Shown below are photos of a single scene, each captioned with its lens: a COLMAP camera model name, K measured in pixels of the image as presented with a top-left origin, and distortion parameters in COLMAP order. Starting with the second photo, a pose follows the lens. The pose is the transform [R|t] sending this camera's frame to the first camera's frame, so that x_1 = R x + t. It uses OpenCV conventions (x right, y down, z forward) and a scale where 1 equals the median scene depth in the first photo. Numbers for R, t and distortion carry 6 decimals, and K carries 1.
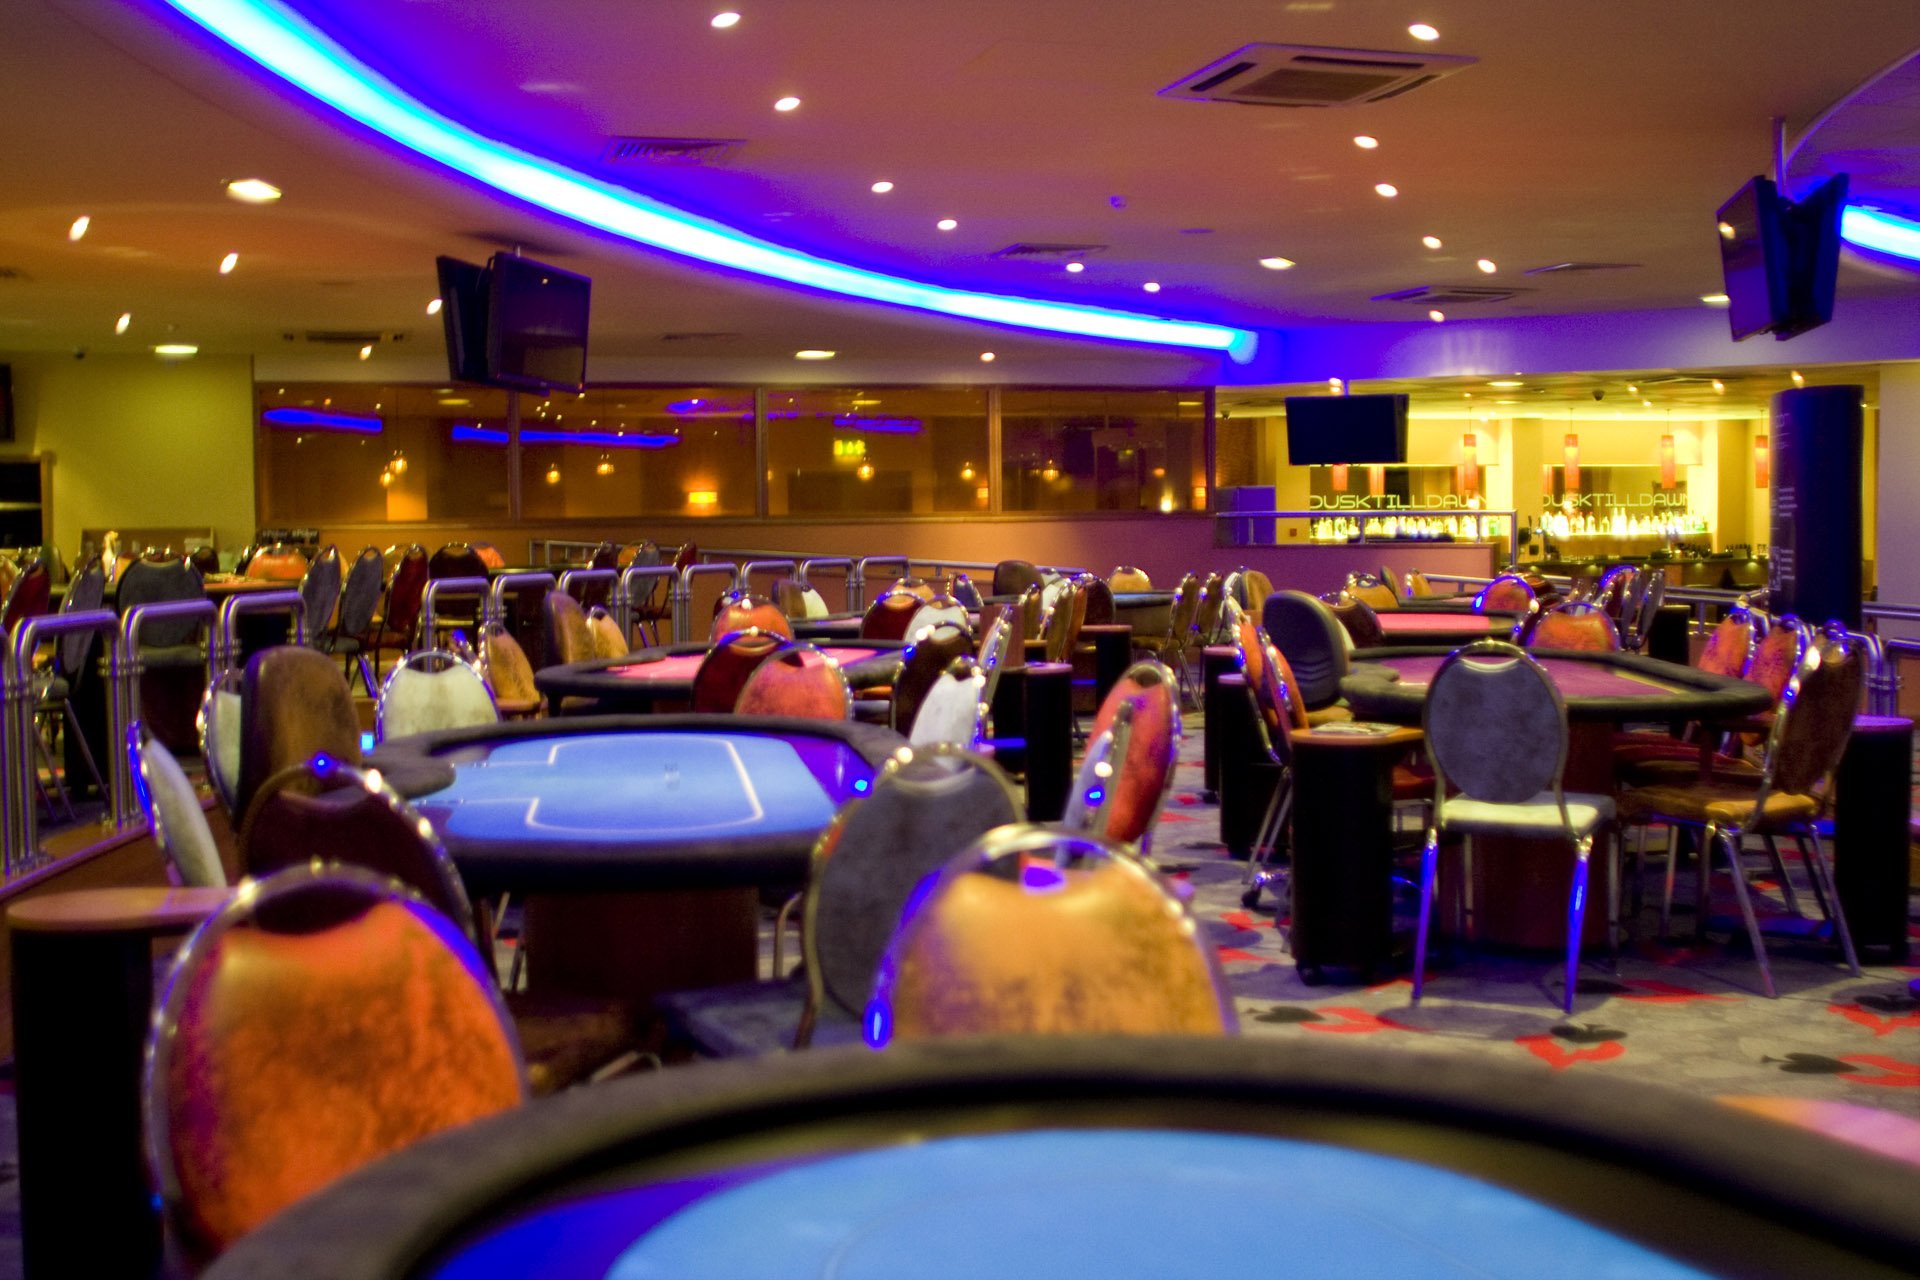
lens RADIAL K [[2150.7, 0, 951.1], [0, 2150.7, 639.3], [0, 0, 1]] dist [-0.060224, 0.000000]
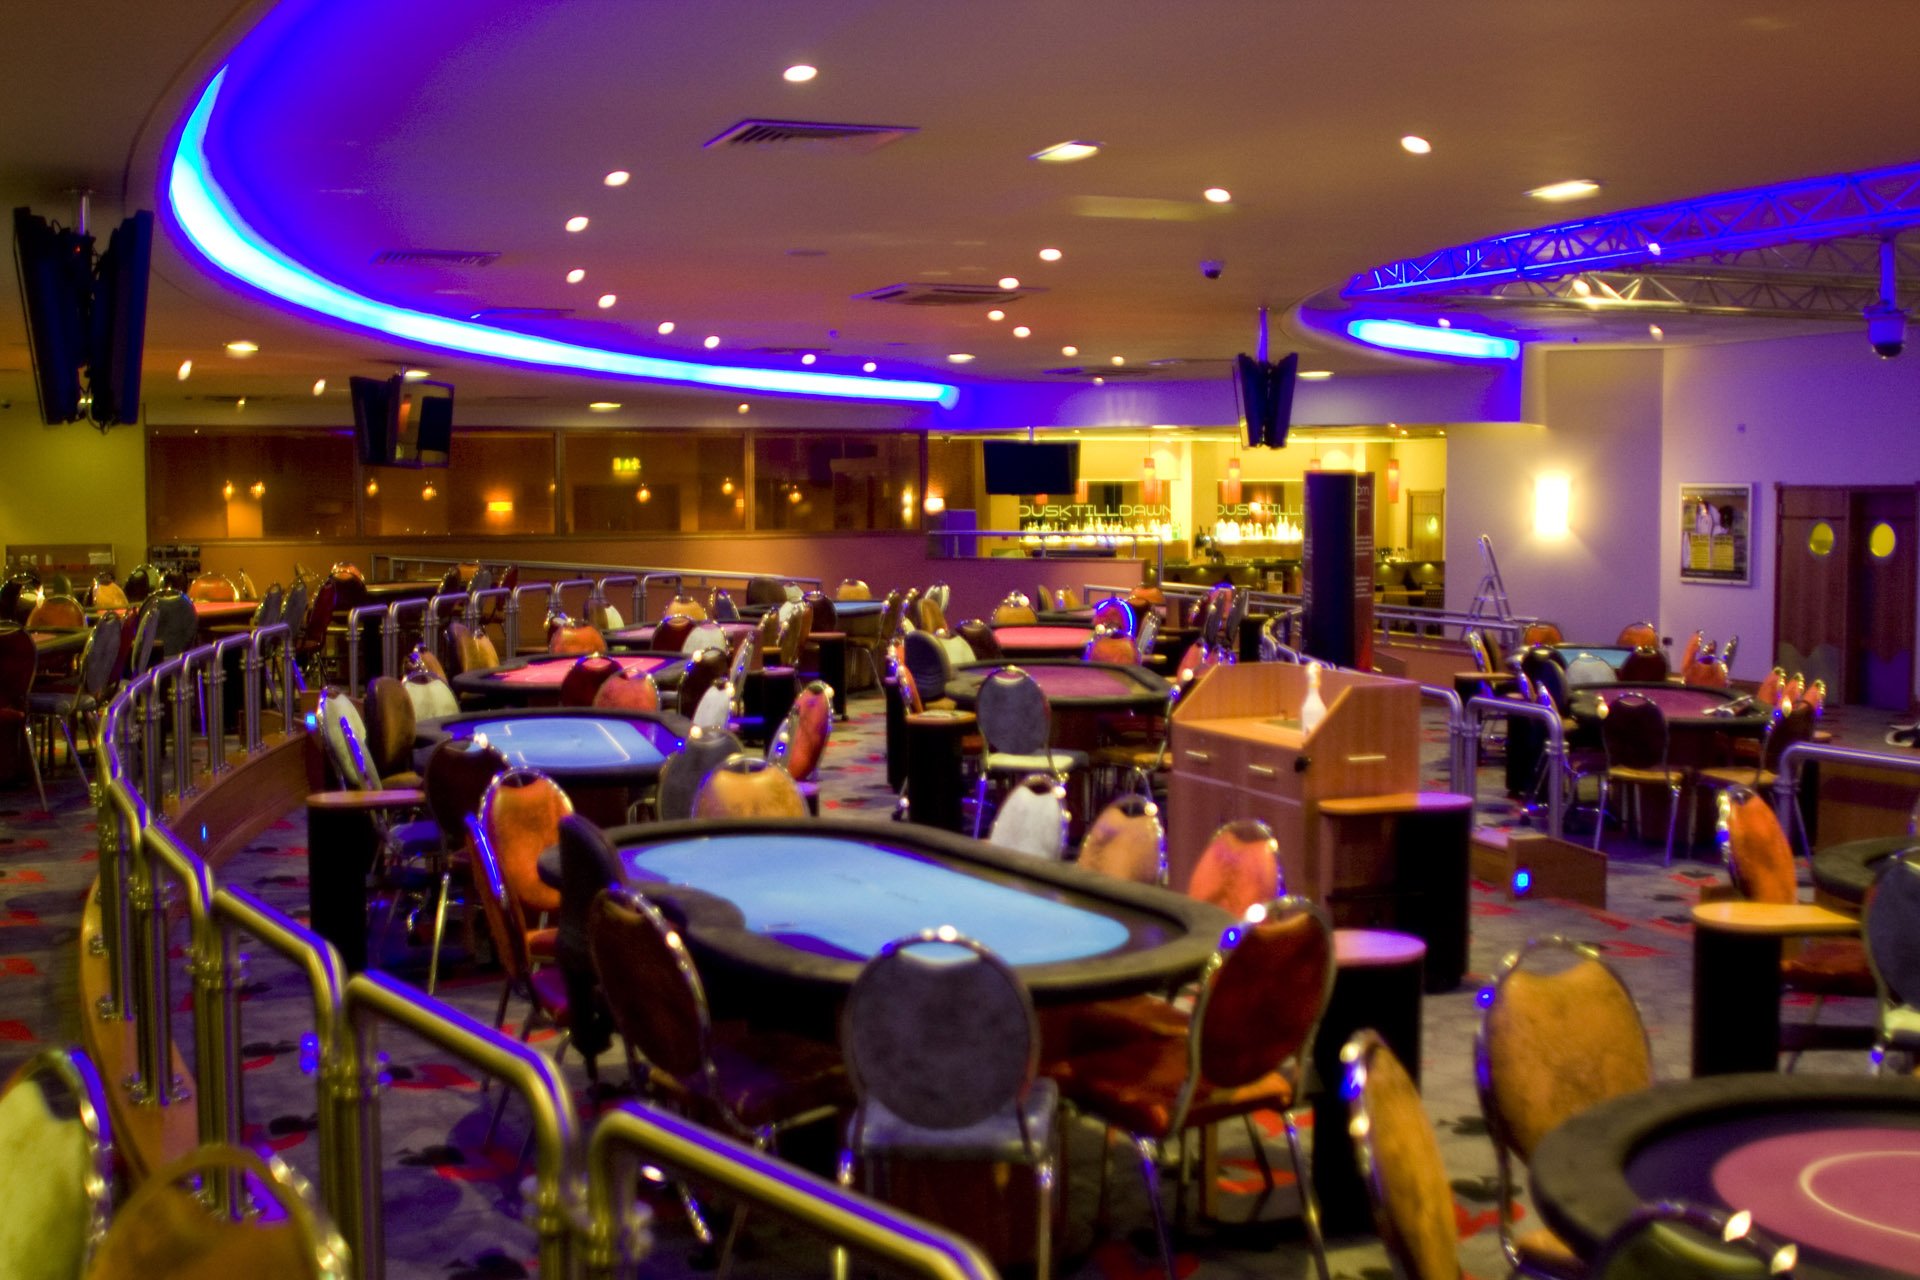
lens RADIAL K [[2150.7, 0, 959.8], [0, 2150.7, 640.0], [0, 0, 1]] dist [-0.060224, 0.000000]
pose [[0.993418, 0.002117, 0.114528, -0.001838], [-0.003781, 0.999890, 0.014312, -0.030740], [-0.114485, -0.014651, 0.993317, -0.521865]]
